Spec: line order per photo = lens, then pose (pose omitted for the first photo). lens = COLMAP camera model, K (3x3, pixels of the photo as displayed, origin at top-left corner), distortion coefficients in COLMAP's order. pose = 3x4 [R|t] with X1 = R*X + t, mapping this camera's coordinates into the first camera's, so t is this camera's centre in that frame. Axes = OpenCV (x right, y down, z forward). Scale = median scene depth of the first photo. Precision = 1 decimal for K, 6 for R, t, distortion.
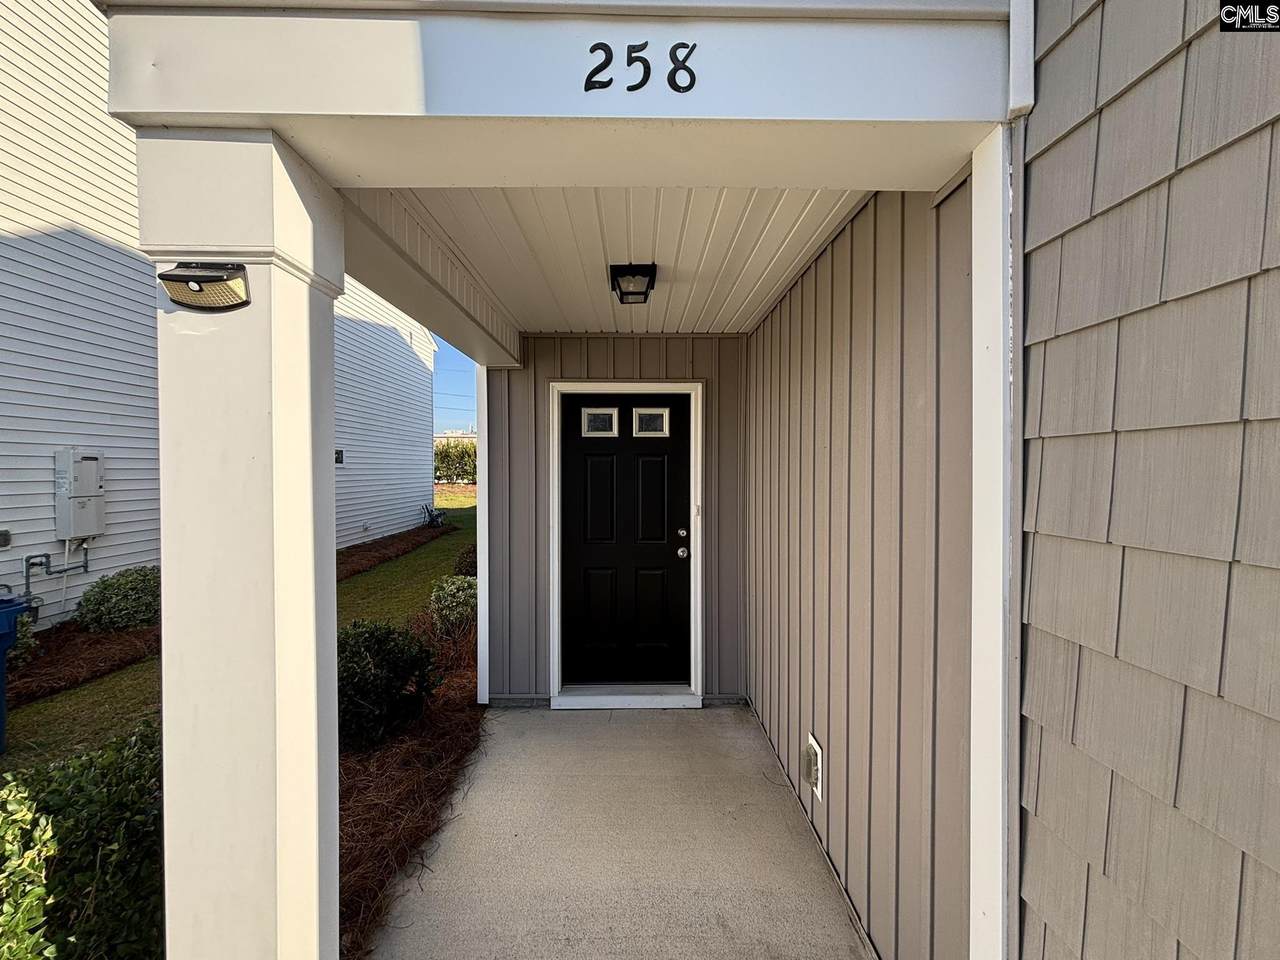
lens RADIAL K [[515.2, 0, 640.0], [0, 515.2, 480.0], [0, 0, 1]] dist [-0.001395, -0.000516]
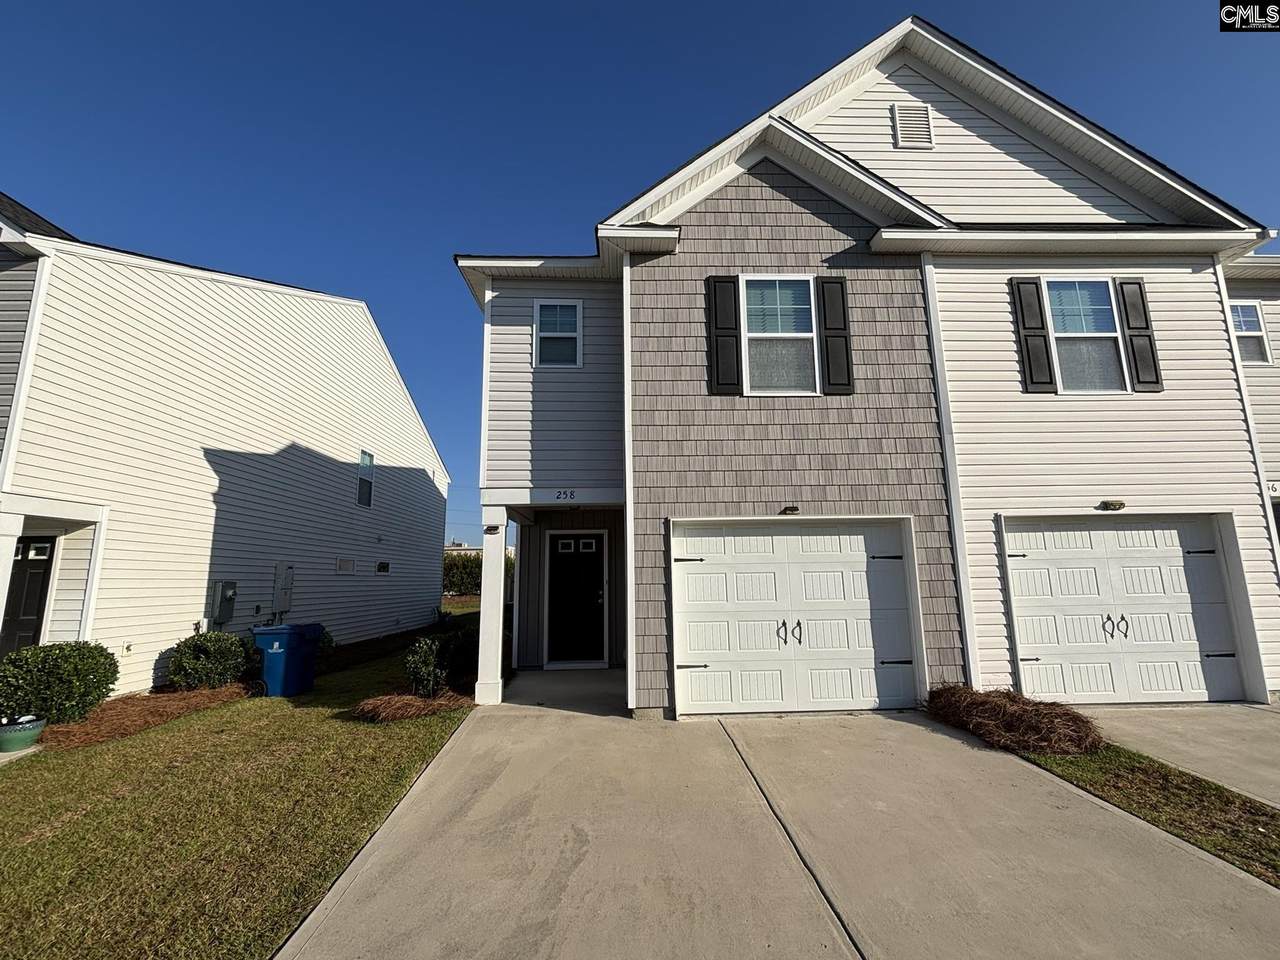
lens RADIAL K [[565.7, 0, 640.0], [0, 565.7, 480.0], [0, 0, 1]] dist [0.000735, 0.000006]
pose [[0.999748, -0.014303, 0.017306, 0.228200], [0.017422, 0.980427, -0.196108, 0.110235], [-0.014162, 0.196360, 0.980429, -1.669812]]
